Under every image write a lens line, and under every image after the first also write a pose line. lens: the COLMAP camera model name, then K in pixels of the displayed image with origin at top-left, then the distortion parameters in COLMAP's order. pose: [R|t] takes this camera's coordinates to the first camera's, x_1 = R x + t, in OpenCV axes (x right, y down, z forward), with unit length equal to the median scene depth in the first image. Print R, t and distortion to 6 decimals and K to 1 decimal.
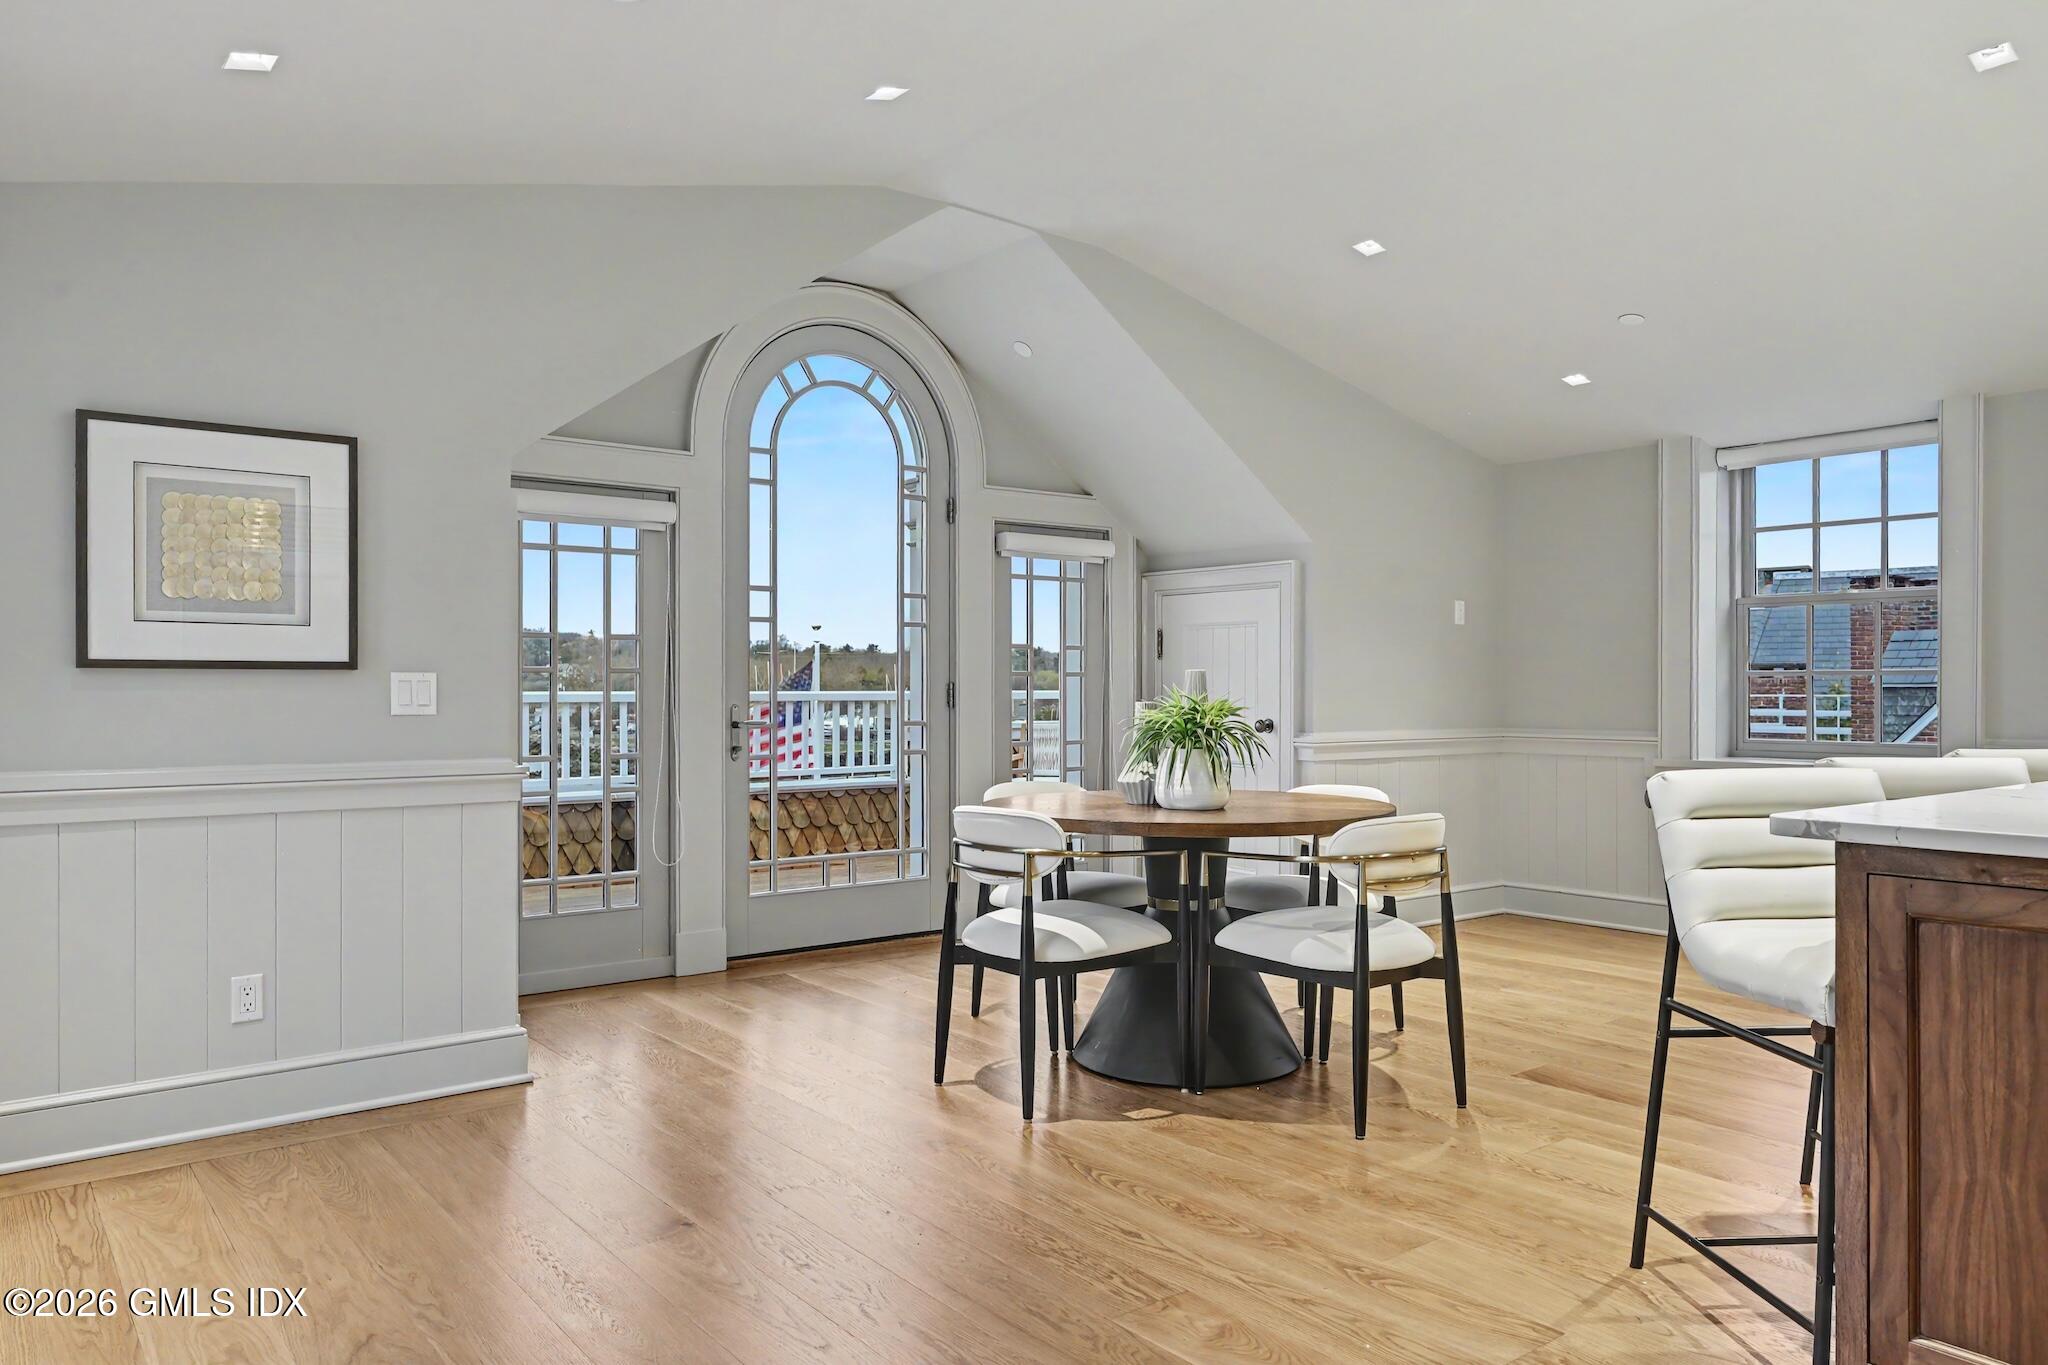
lens RADIAL K [[1373.4, 0, 1029.6], [0, 1373.4, 693.1], [0, 0, 1]] dist [-0.001706, 0.001625]
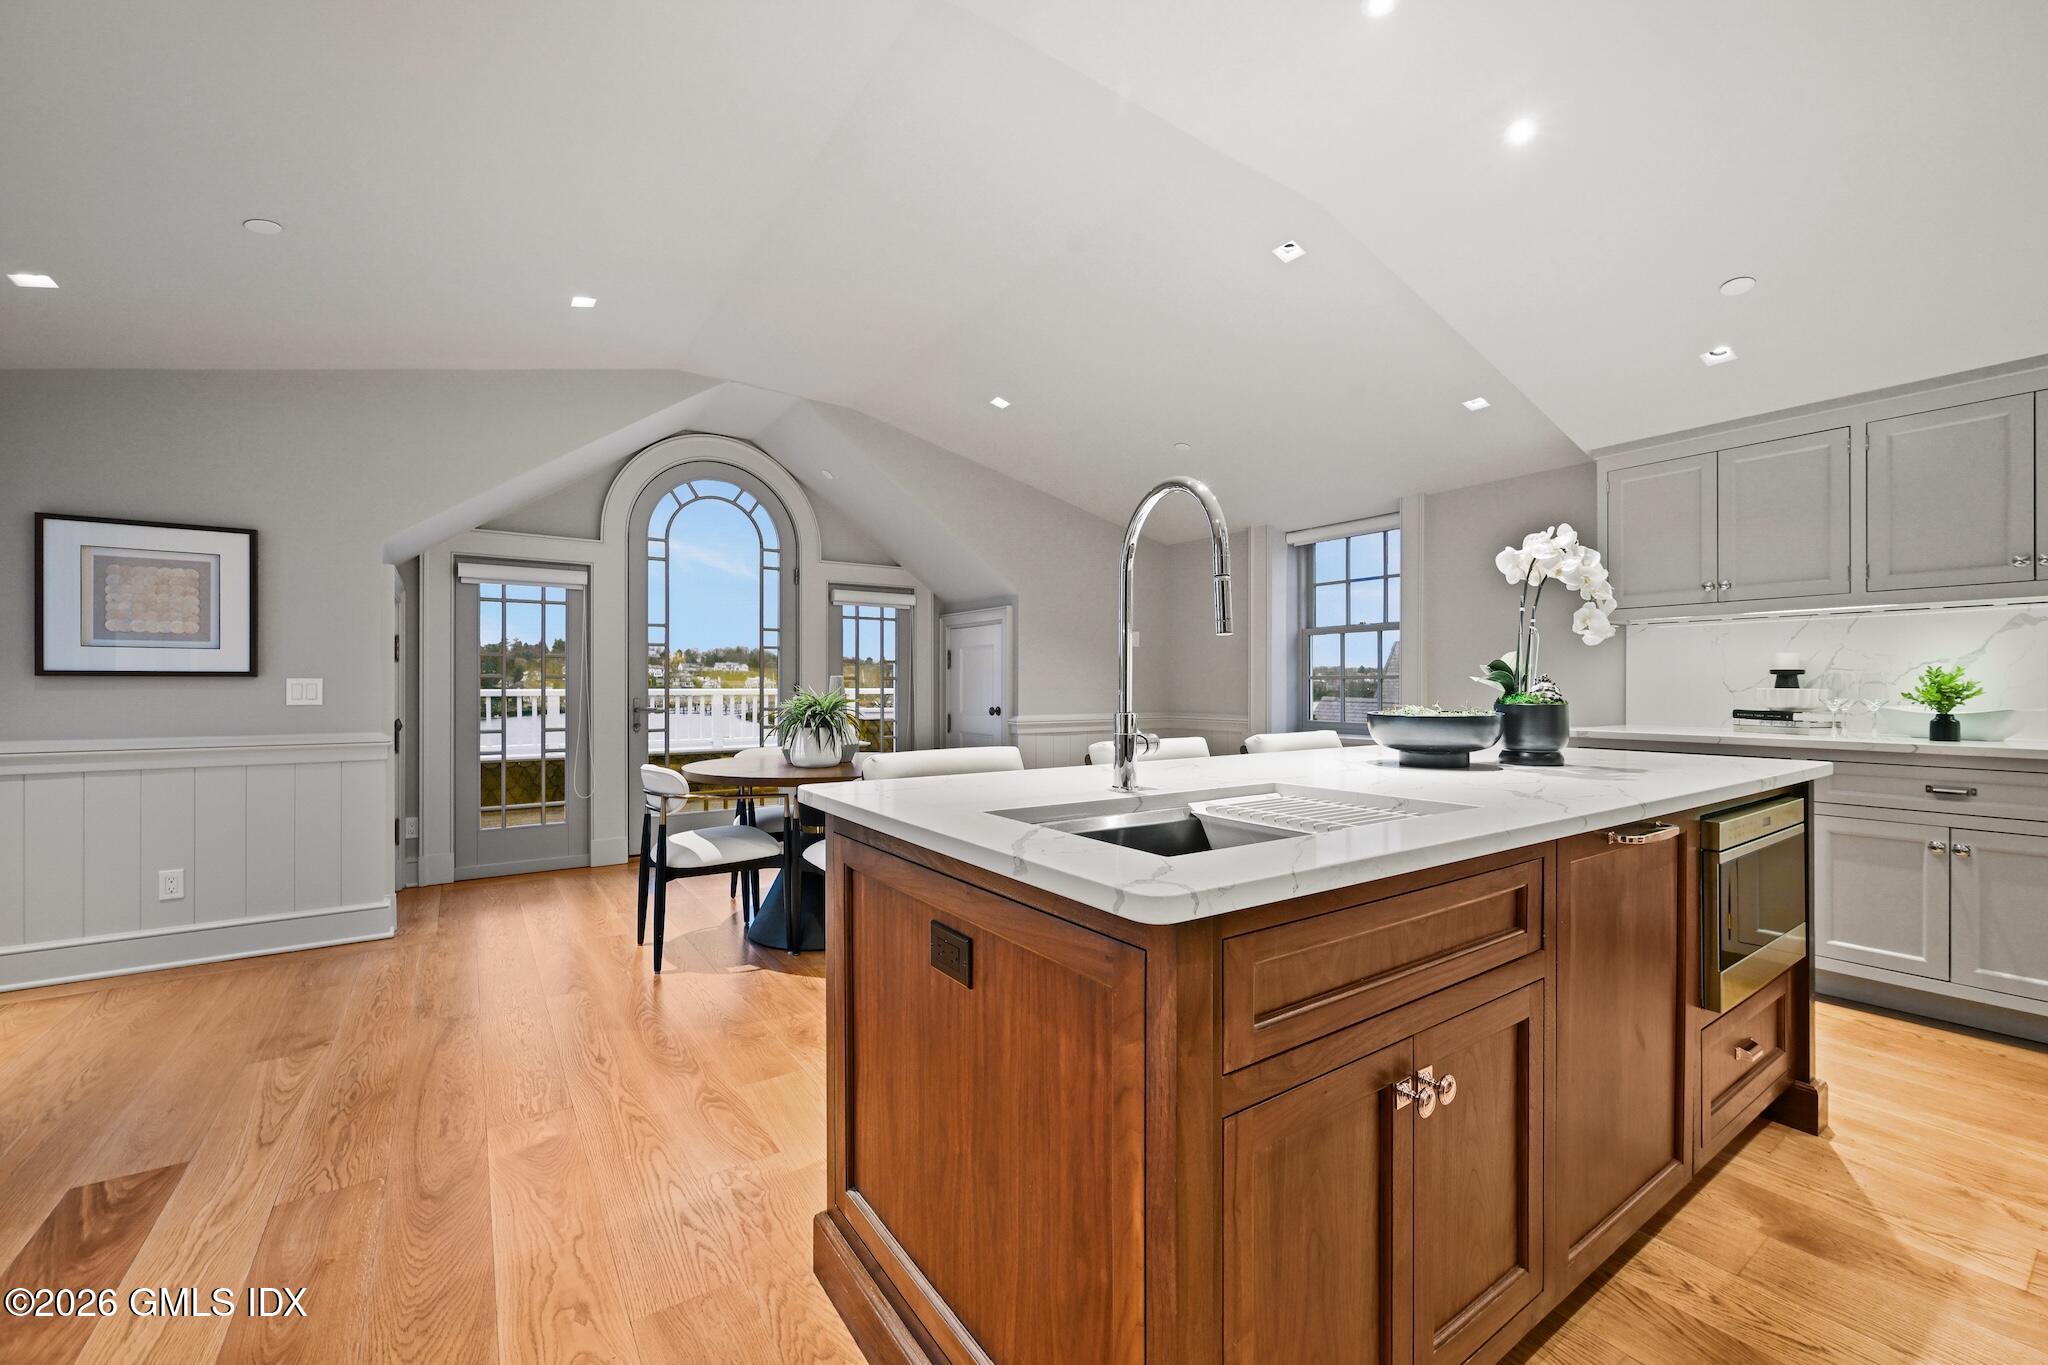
lens RADIAL K [[808.3, 0, 1024.4], [0, 808.3, 689.6], [0, 0, 1]] dist [-0.000674, -0.000061]
pose [[0.998172, 0.000508, -0.060429, 0.371330], [-0.000400, 0.999998, 0.001813, -0.003521], [0.060429, -0.001786, 0.998171, 0.104153]]
